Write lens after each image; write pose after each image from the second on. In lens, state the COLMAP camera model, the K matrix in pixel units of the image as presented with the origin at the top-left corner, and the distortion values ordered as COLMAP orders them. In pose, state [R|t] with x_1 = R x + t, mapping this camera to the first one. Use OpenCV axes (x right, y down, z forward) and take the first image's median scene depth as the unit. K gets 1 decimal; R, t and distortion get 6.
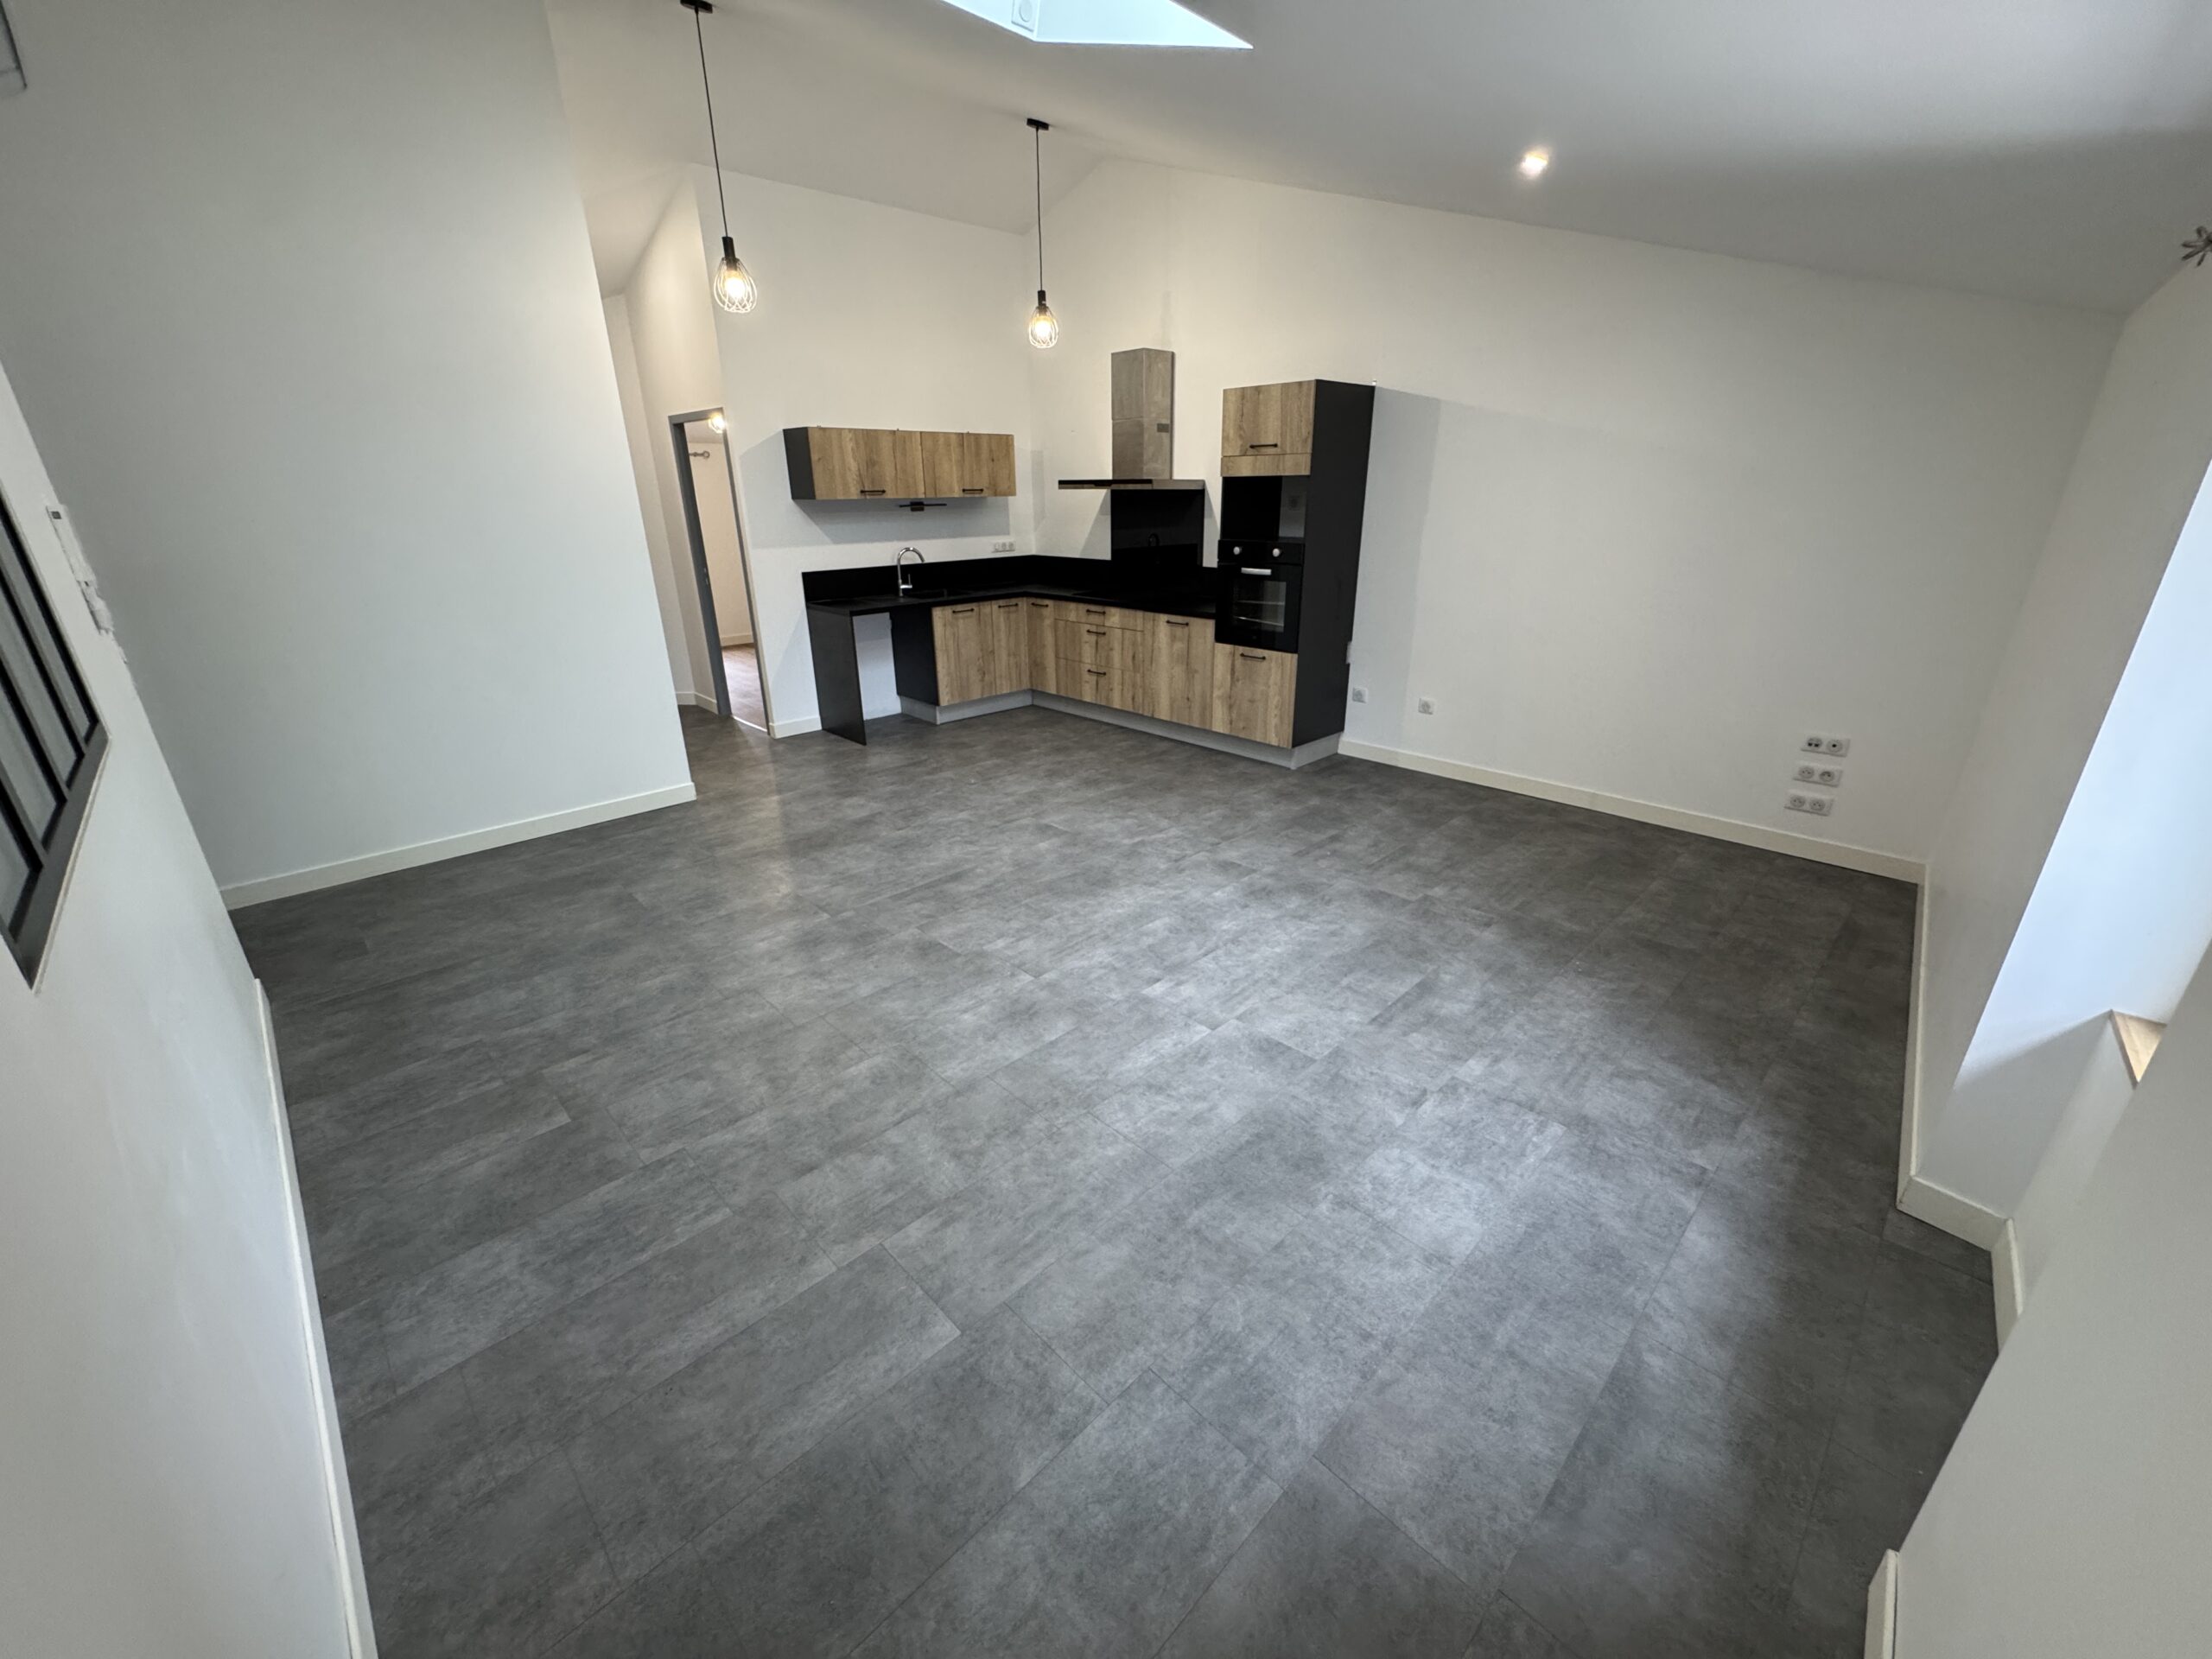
lens RADIAL K [[880.5, 0, 1106.0], [0, 880.5, 829.5], [0, 0, 1]] dist [-0.002428, -0.000252]
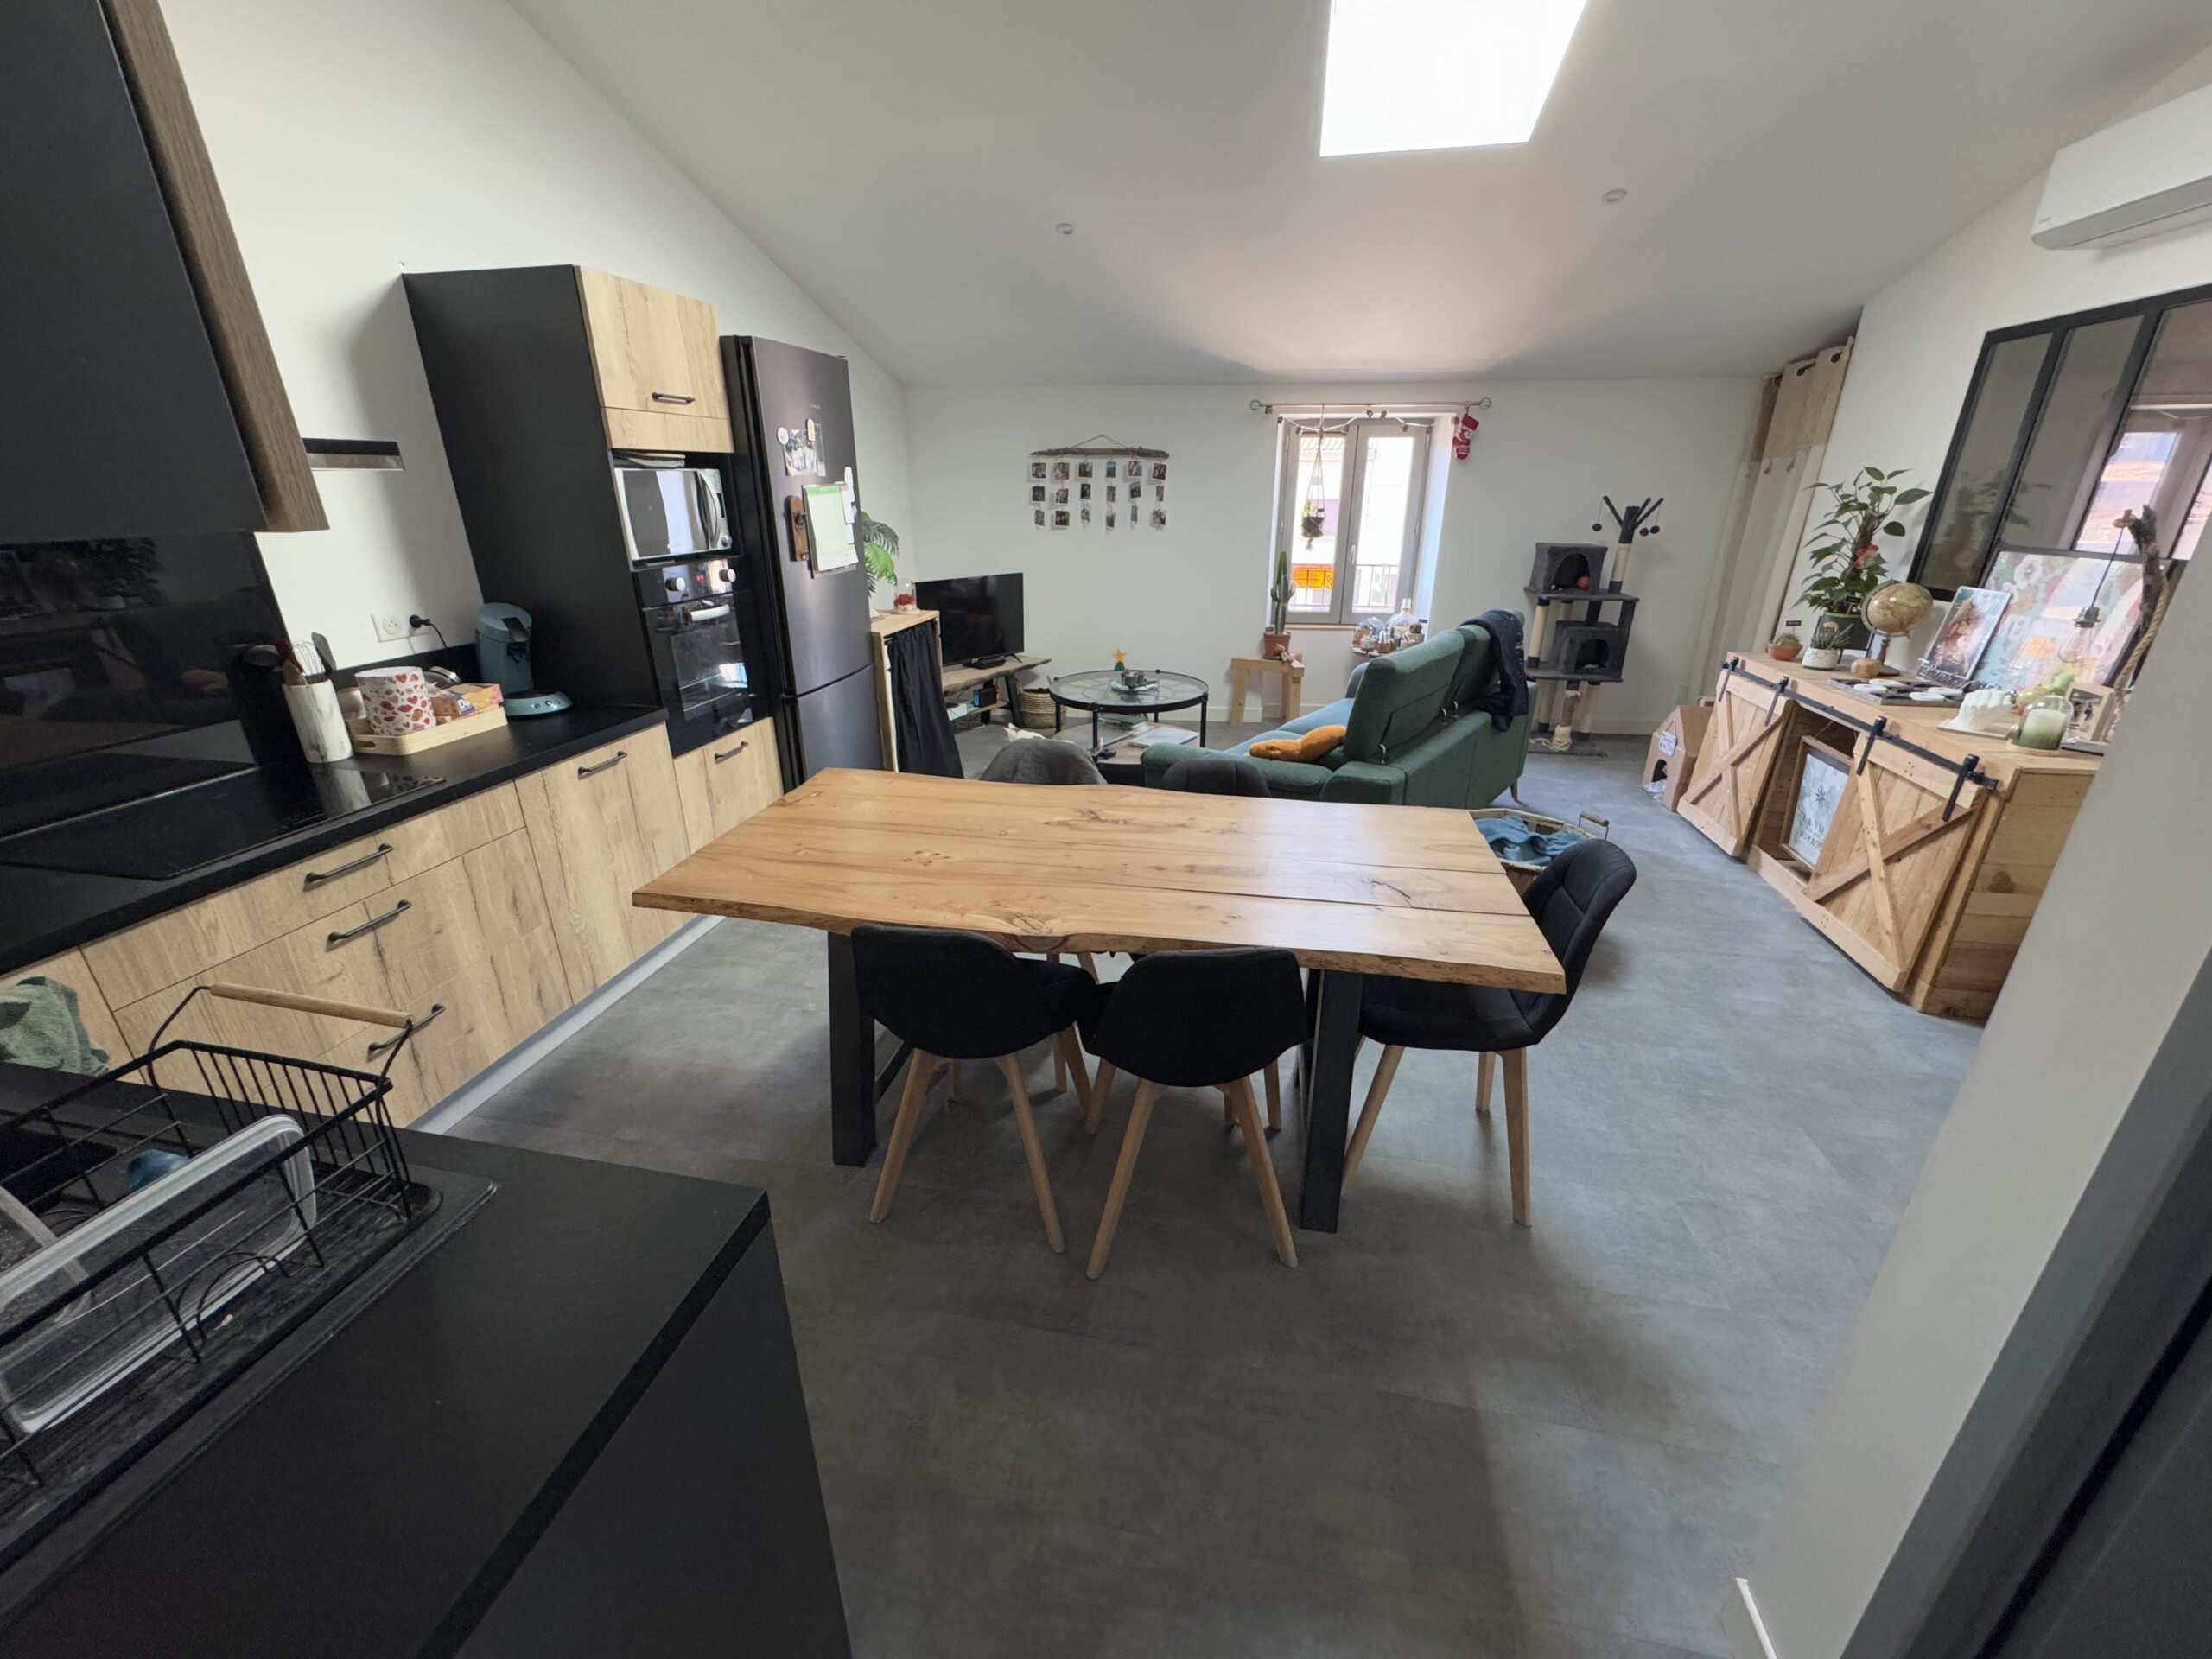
lens RADIAL K [[880.5, 0, 1106.0], [0, 880.5, 829.5], [0, 0, 1]] dist [-0.002428, -0.000252]
pose [[-0.564815, -0.296076, 0.770275, -0.742886], [0.306507, 0.791378, 0.528938, -0.631497], [-0.766184, 0.534847, -0.356233, 1.671173]]
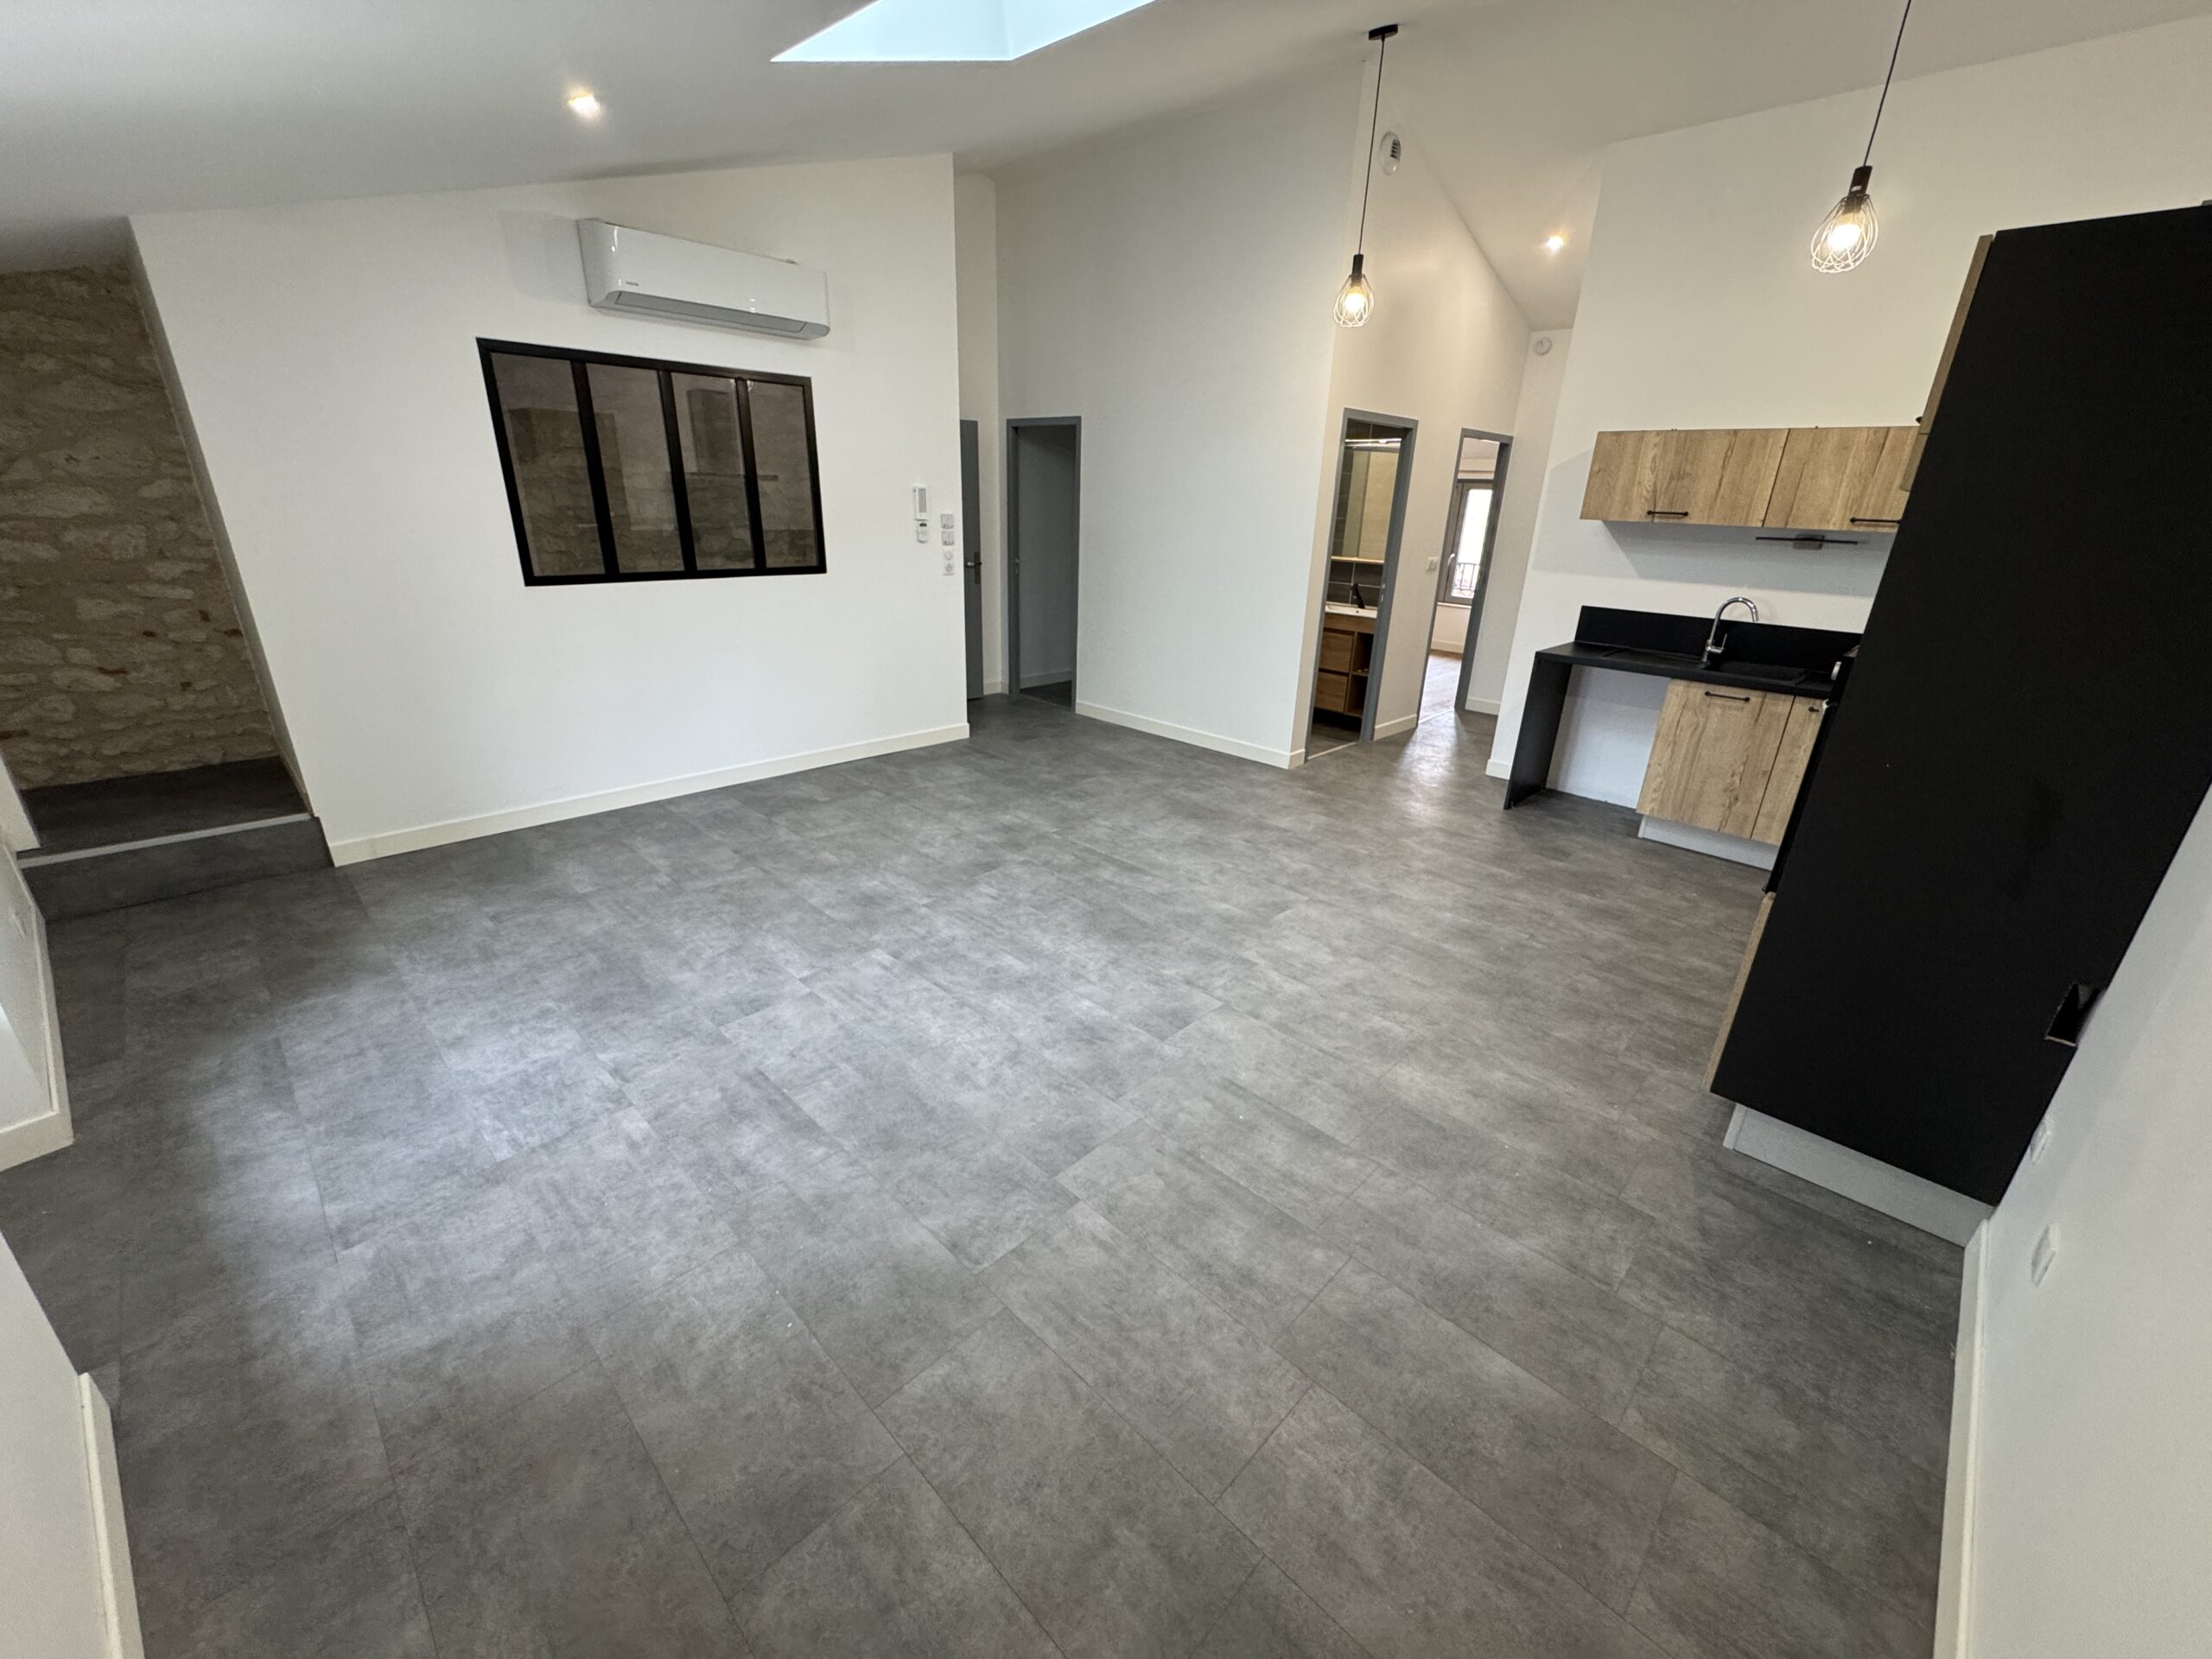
lens RADIAL K [[880.5, 0, 1106.0], [0, 880.5, 829.5], [0, 0, 1]] dist [-0.002428, -0.000252]
pose [[0.022296, 0.367336, -0.929821, 0.915552], [-0.394605, 0.857774, 0.329410, -0.372940], [0.918580, 0.359568, 0.164078, 0.945392]]
